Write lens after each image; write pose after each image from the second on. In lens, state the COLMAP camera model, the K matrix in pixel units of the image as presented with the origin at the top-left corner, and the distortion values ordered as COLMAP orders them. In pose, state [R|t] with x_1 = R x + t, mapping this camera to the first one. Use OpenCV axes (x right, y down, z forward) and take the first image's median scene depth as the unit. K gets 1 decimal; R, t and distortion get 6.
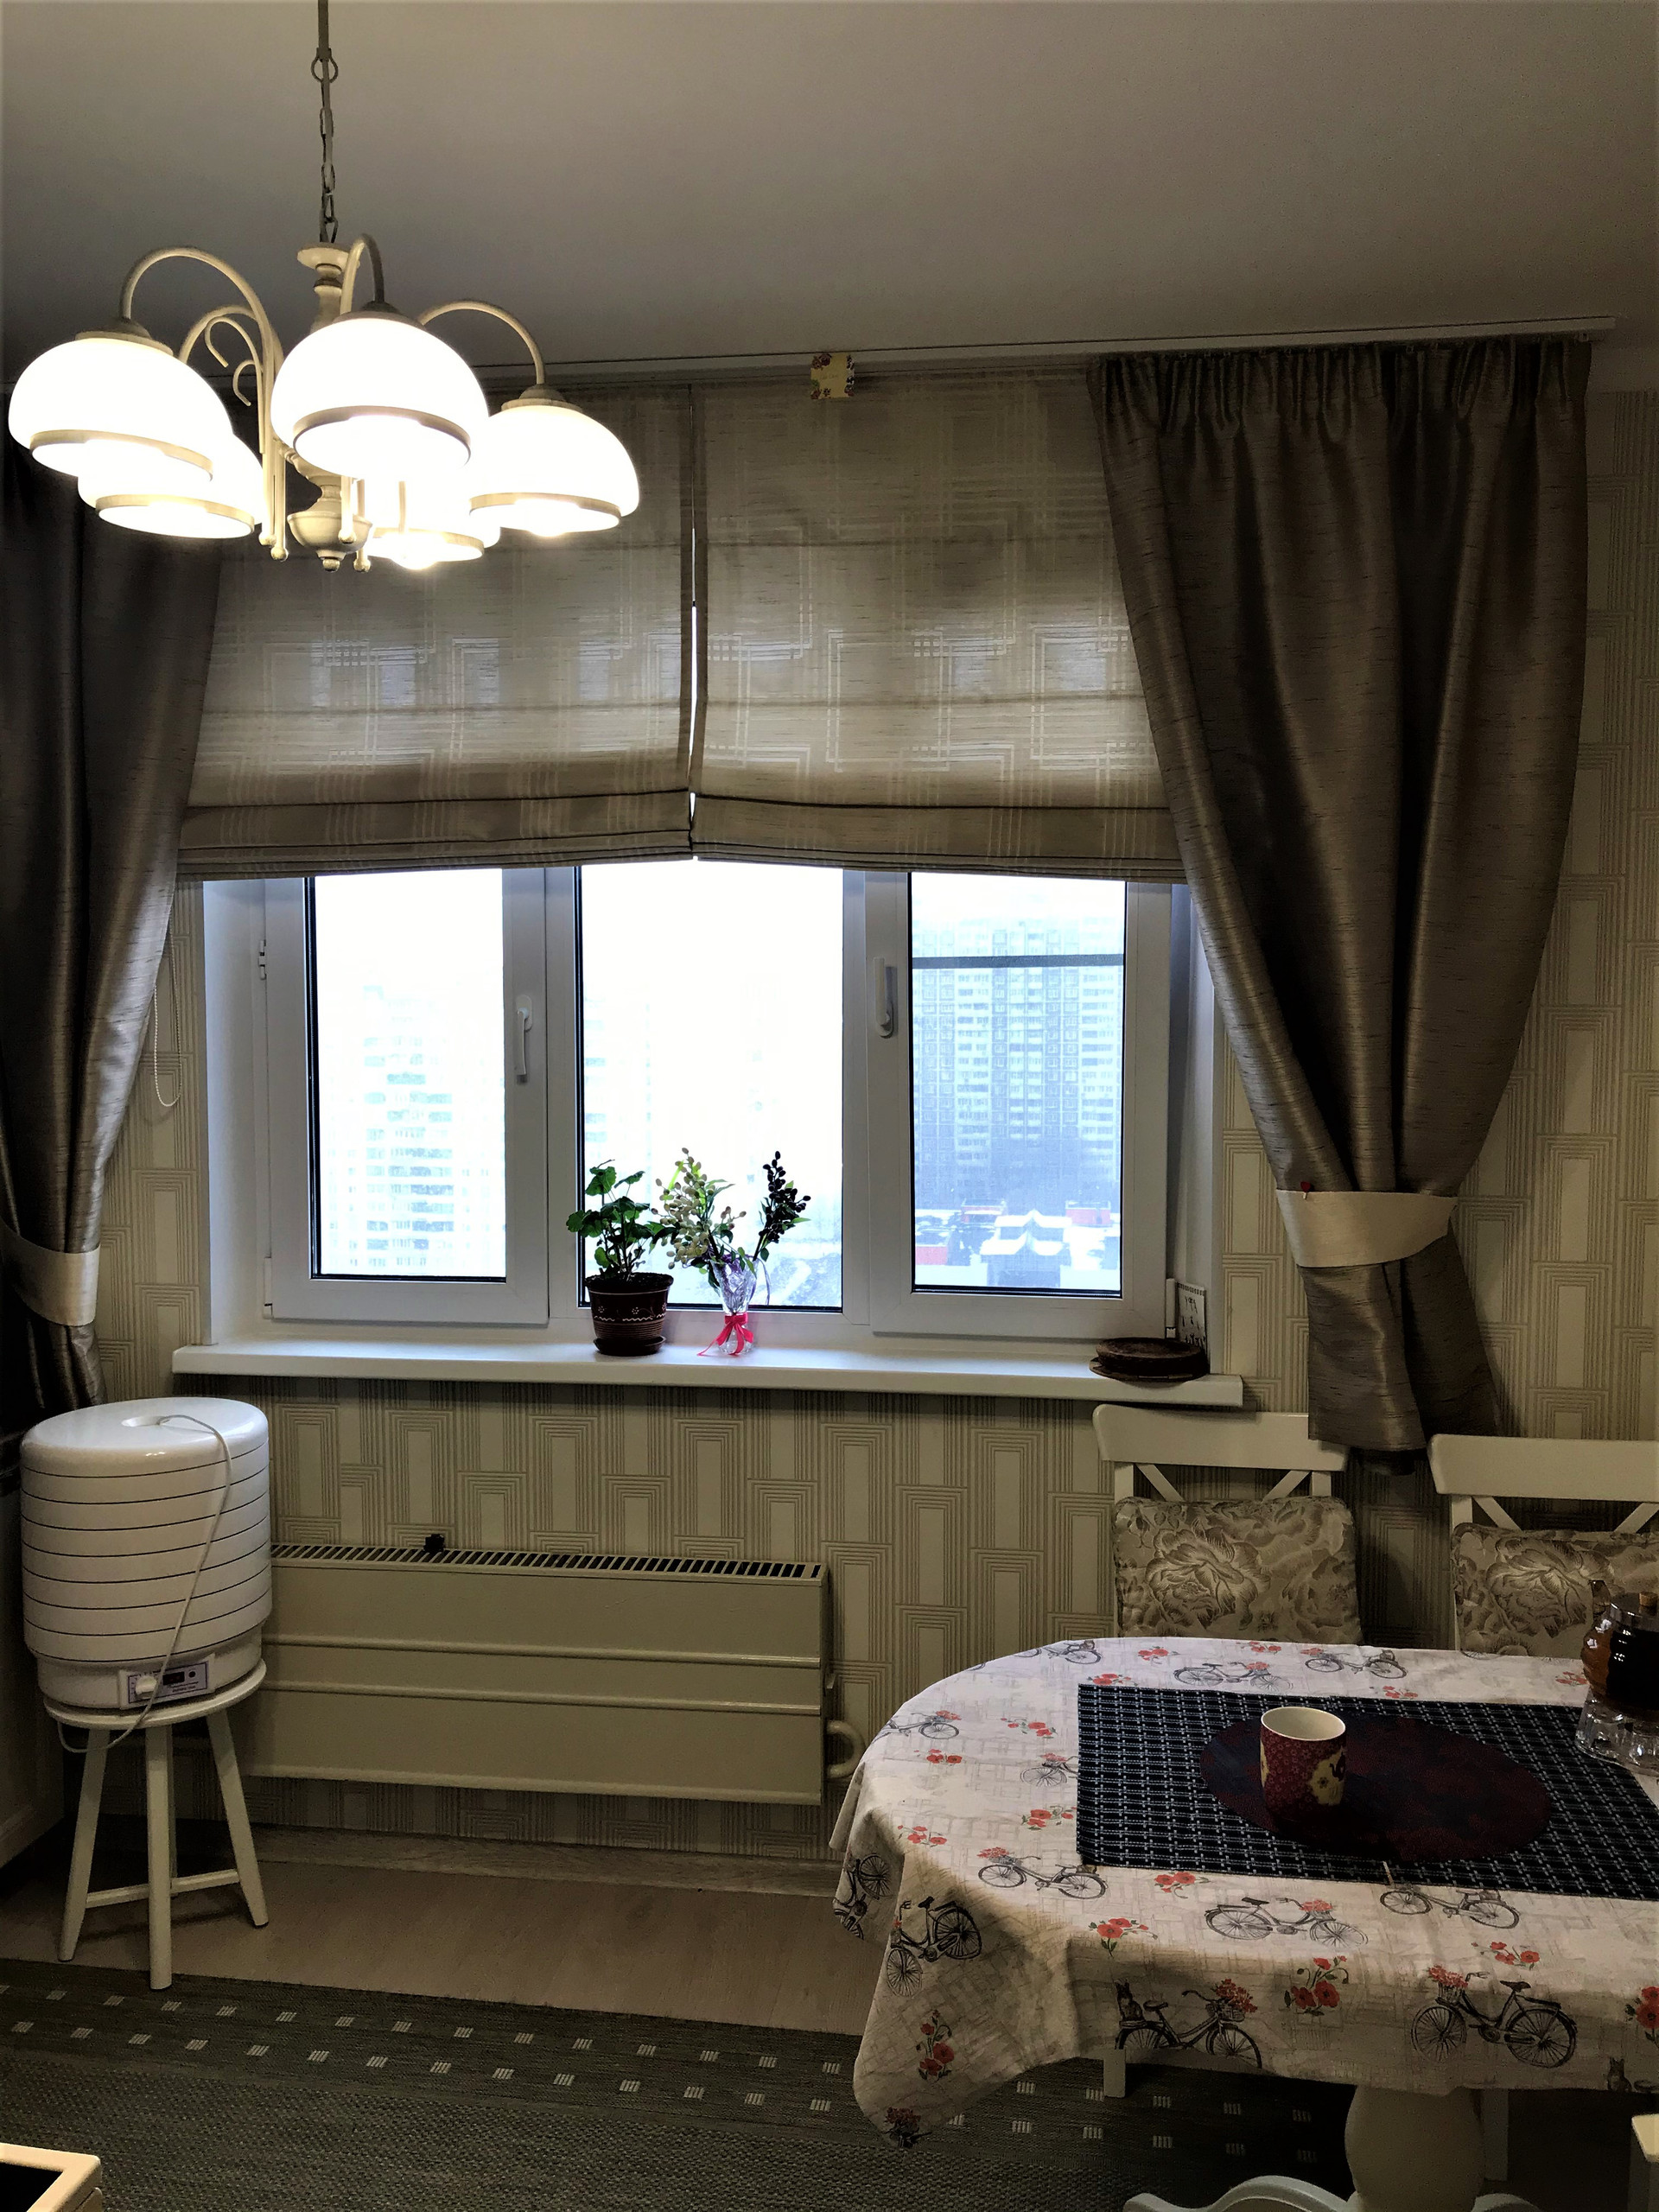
lens RADIAL K [[1964.5, 0, 824.7], [0, 1964.5, 1110.1], [0, 0, 1]] dist [0.108016, 0.000947]
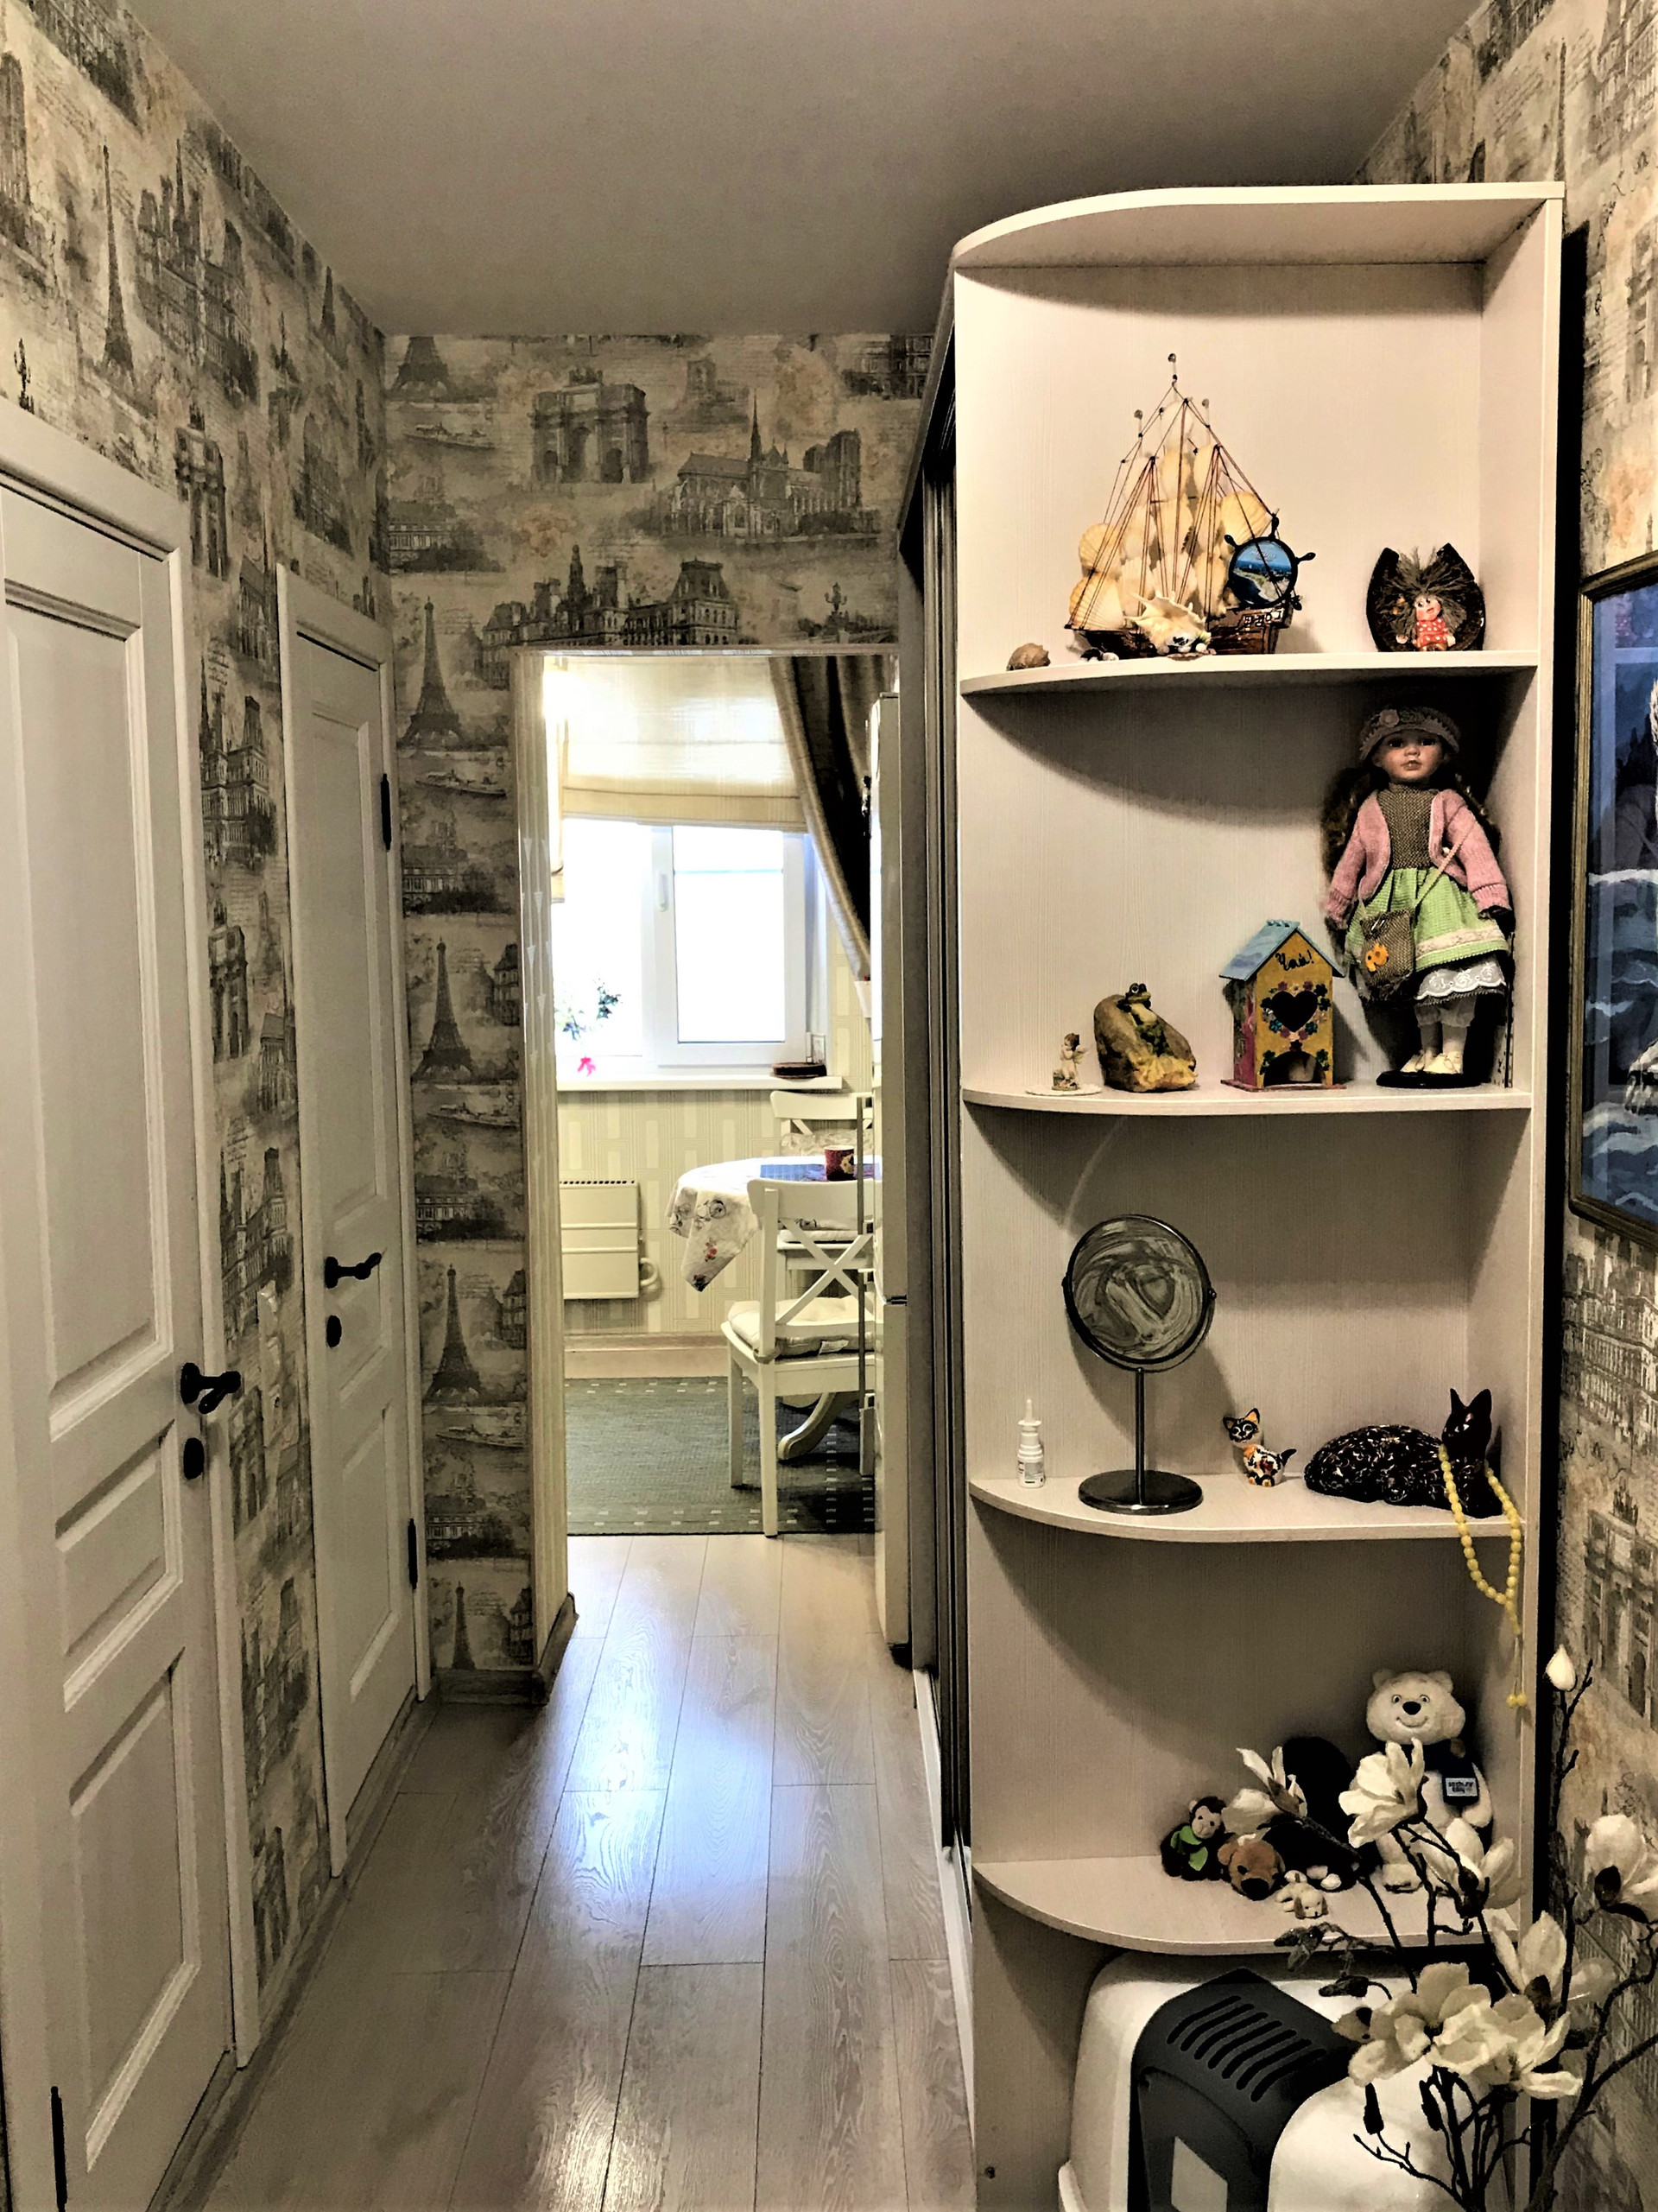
lens RADIAL K [[1964.3, 0, 837.5], [0, 1964.3, 1105.8], [0, 0, 1]] dist [0.108016, 0.000947]
pose [[0.987334, -0.024455, 0.156761, -0.112396], [0.018222, 0.998990, 0.041080, 0.082081], [-0.157607, -0.037703, 0.986782, -1.002615]]
